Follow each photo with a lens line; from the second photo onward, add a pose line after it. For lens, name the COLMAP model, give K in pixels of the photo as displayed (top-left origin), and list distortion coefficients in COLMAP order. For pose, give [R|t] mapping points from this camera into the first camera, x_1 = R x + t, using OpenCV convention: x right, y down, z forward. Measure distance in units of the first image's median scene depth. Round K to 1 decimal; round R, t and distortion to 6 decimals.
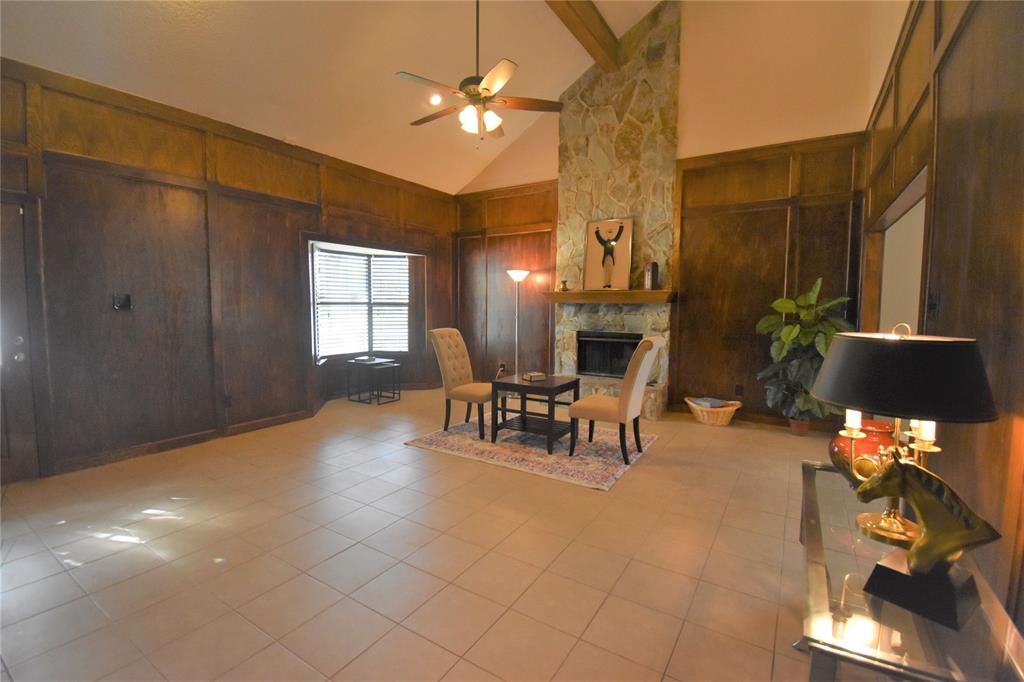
lens RADIAL K [[450.5, 0, 511.8], [0, 450.5, 336.2], [0, 0, 1]] dist [0.021654, -0.027936]
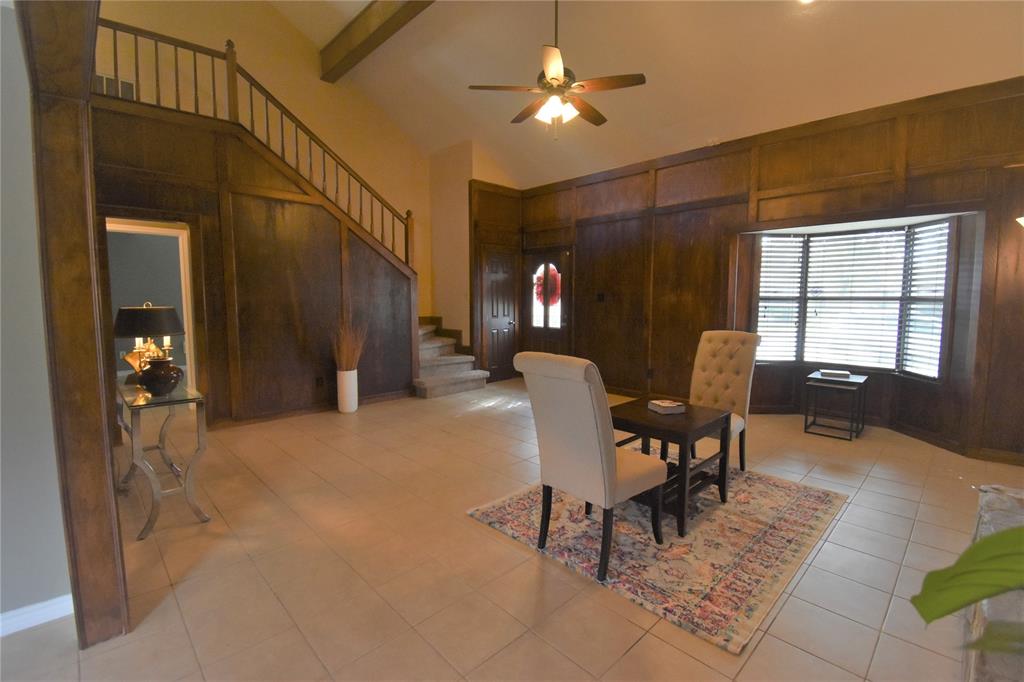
lens RADIAL K [[450.5, 0, 511.8], [0, 450.5, 336.2], [0, 0, 1]] dist [0.021654, -0.027936]
pose [[-0.230098, 0.075355, -0.970246, 0.595785], [-0.072675, 0.992883, 0.094349, -0.048006], [0.970450, 0.092222, -0.222984, 0.741532]]
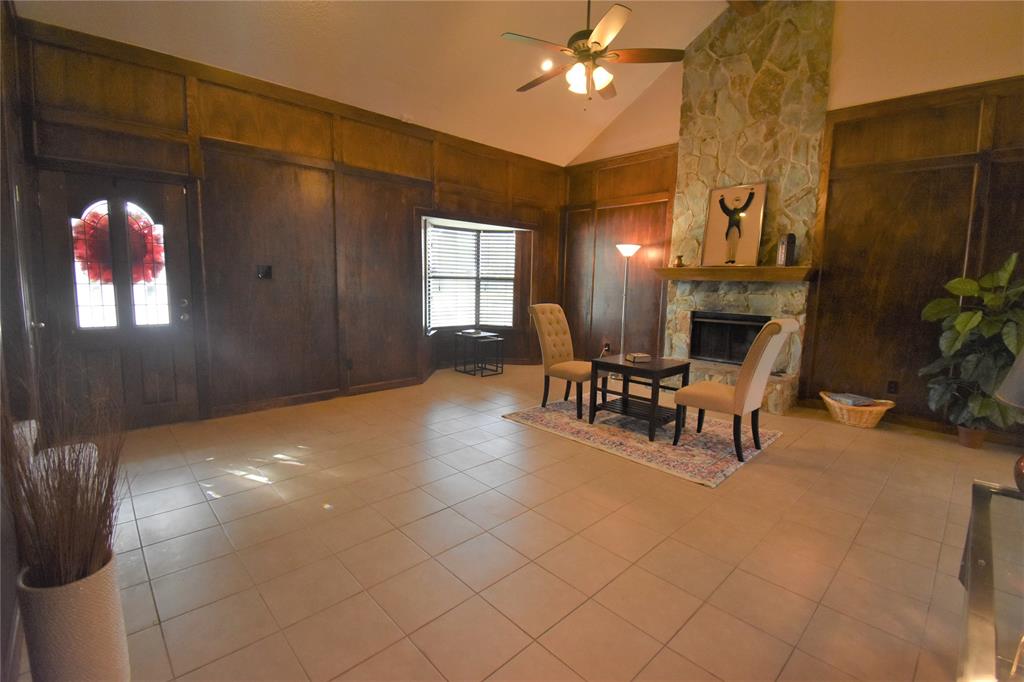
lens RADIAL K [[450.5, 0, 511.8], [0, 450.5, 336.2], [0, 0, 1]] dist [0.021654, -0.027936]
pose [[0.970129, 0.044125, -0.238544, 0.013224], [-0.032638, 0.998119, 0.051893, 0.004217], [0.240386, -0.042558, 0.969744, 0.024726]]
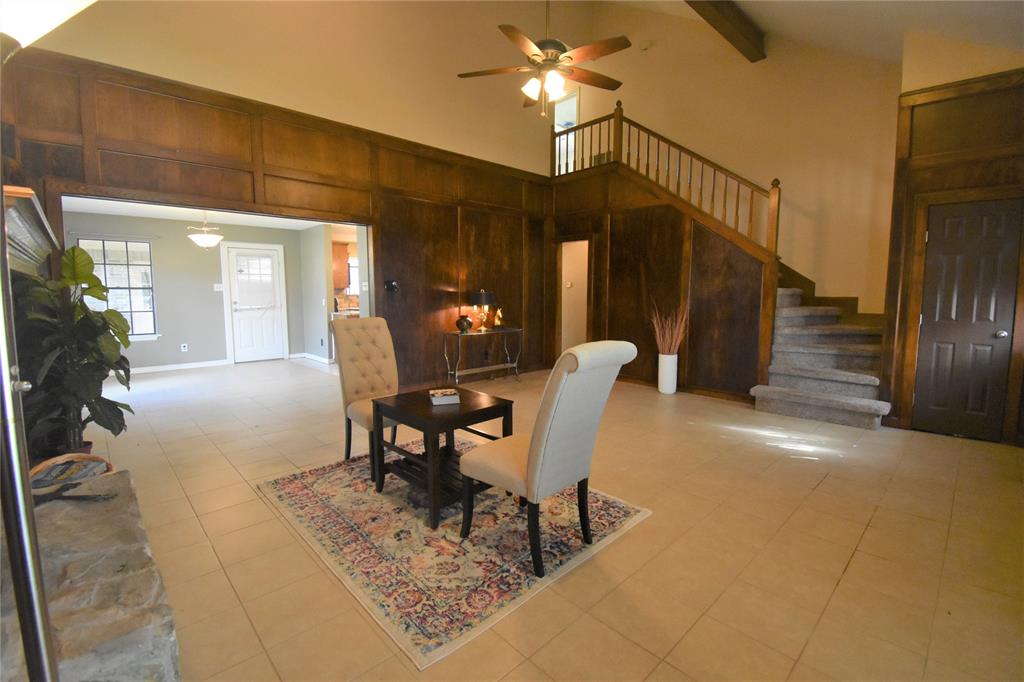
lens RADIAL K [[450.5, 0, 511.8], [0, 450.5, 336.2], [0, 0, 1]] dist [0.021654, -0.027936]
pose [[-0.971161, -0.030582, 0.236457, -0.153629], [0.010756, 0.985111, 0.171585, -0.082994], [-0.238184, 0.169180, -0.956372, 1.268407]]
